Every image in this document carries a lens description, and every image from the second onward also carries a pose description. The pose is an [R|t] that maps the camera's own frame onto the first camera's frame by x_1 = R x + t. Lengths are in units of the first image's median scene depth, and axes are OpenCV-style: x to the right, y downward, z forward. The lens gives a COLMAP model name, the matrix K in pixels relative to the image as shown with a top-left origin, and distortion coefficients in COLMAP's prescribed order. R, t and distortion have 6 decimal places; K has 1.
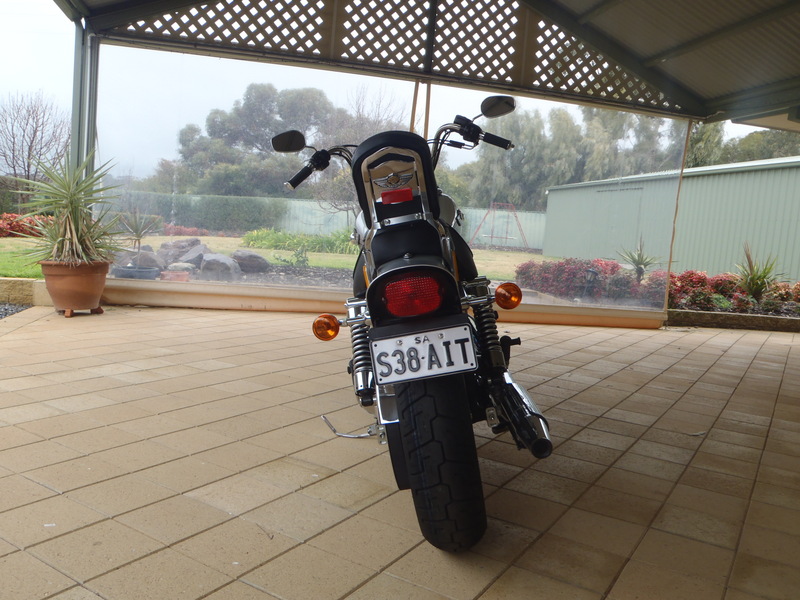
lens RADIAL K [[661.6, 0, 400.0], [0, 661.6, 300.0], [0, 0, 1]] dist [-0.098193, 0.140599]
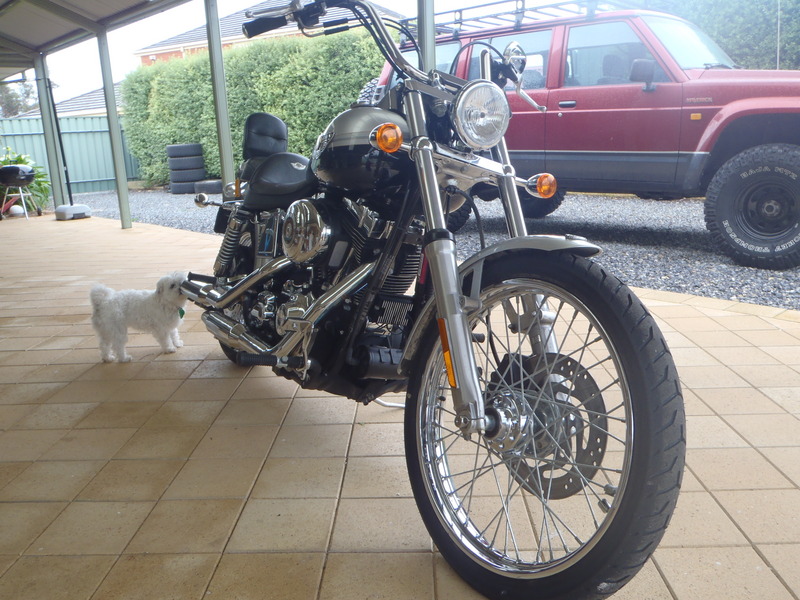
lens RADIAL K [[661.6, 0, 400.0], [0, 661.6, 300.0], [0, 0, 1]] dist [-0.098193, 0.140599]
pose [[-0.852135, 0.082373, -0.516799, 0.509235], [-0.081740, 0.954463, 0.286911, -0.240130], [0.516899, 0.286730, -0.806598, 2.177491]]
